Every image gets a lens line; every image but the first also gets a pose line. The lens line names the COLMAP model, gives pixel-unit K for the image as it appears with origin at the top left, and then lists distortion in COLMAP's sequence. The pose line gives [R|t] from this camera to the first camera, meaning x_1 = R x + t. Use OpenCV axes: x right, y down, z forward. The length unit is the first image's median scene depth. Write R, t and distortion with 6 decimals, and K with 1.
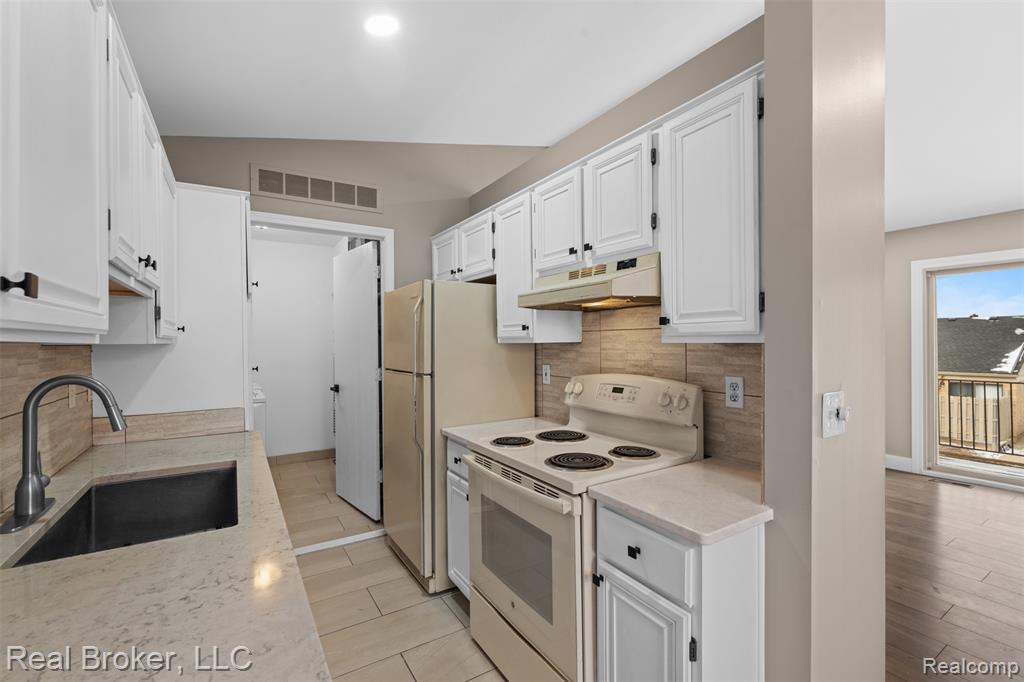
lens RADIAL K [[449.7, 0, 512.5], [0, 449.7, 344.4], [0, 0, 1]] dist [-0.000469, 0.000075]
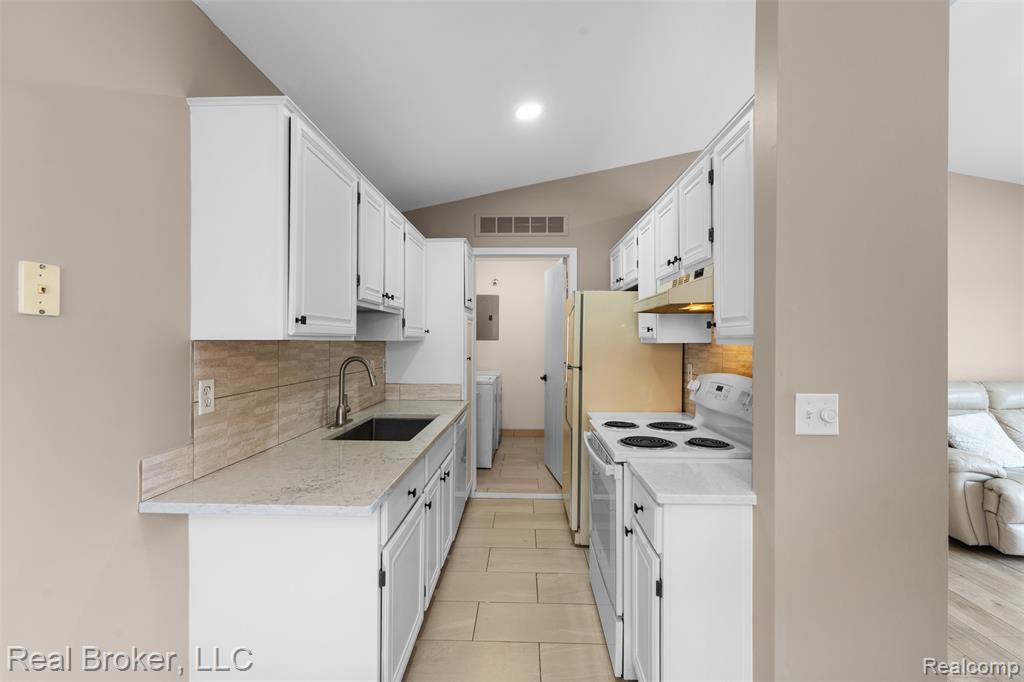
lens RADIAL K [[451.3, 0, 510.7], [0, 451.3, 339.4], [0, 0, 1]] dist [-0.001831, -0.000129]
pose [[0.828707, 0.008269, -0.559622, 0.377362], [-0.012510, 0.999915, -0.003750, -0.003616], [0.559543, 0.010108, 0.828740, -0.143186]]
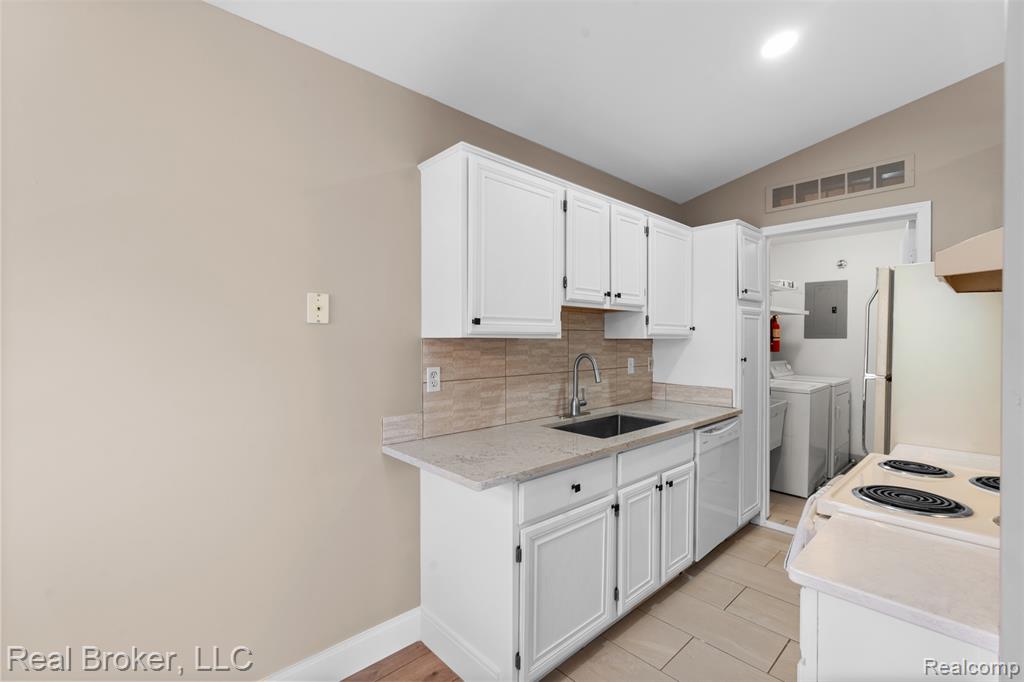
lens RADIAL K [[448.3, 0, 512.0], [0, 448.3, 341.0], [0, 0, 1]] dist [-0.001436, -0.000182]
pose [[0.186113, 0.013541, -0.982435, 0.552362], [-0.009584, 0.999882, 0.011966, -0.005709], [0.982482, 0.007189, 0.186221, 0.150378]]
